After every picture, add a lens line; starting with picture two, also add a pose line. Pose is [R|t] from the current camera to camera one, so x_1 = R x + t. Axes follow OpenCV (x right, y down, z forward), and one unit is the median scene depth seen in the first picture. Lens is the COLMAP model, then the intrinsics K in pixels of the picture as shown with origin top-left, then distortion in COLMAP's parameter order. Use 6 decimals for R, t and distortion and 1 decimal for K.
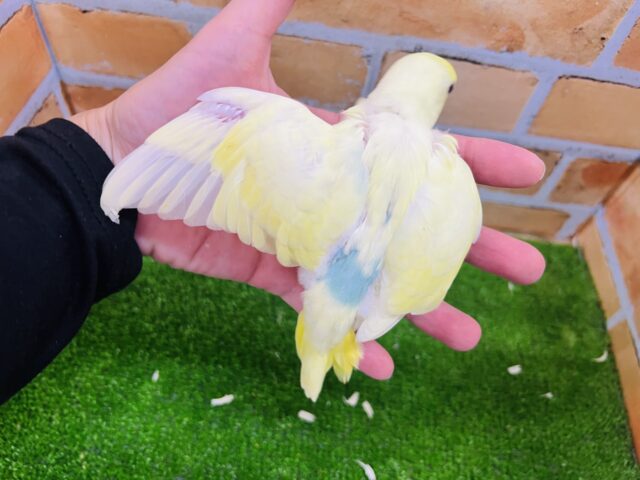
lens RADIAL K [[501.9, 0, 320.0], [0, 501.9, 240.0], [0, 0, 1]] dist [-0.009630, -0.038536]
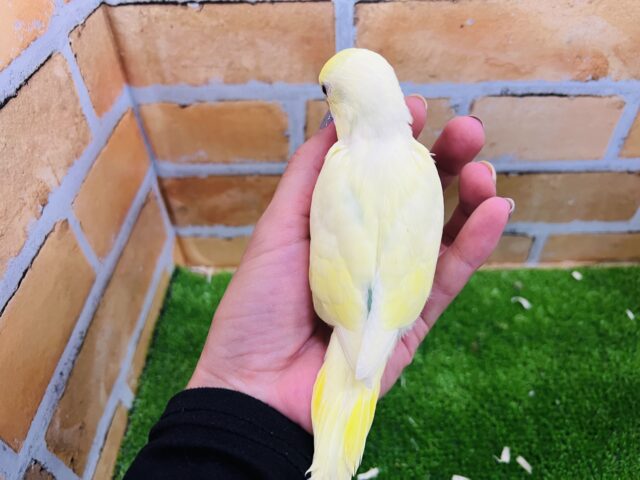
lens RADIAL K [[501.9, 0, 320.0], [0, 501.9, 240.0], [0, 0, 1]] dist [-0.009630, -0.038536]
pose [[0.988014, -0.146647, -0.048208, -0.170023], [0.137988, 0.979003, -0.150041, 0.016904], [0.069199, 0.141591, 0.987504, 0.007268]]
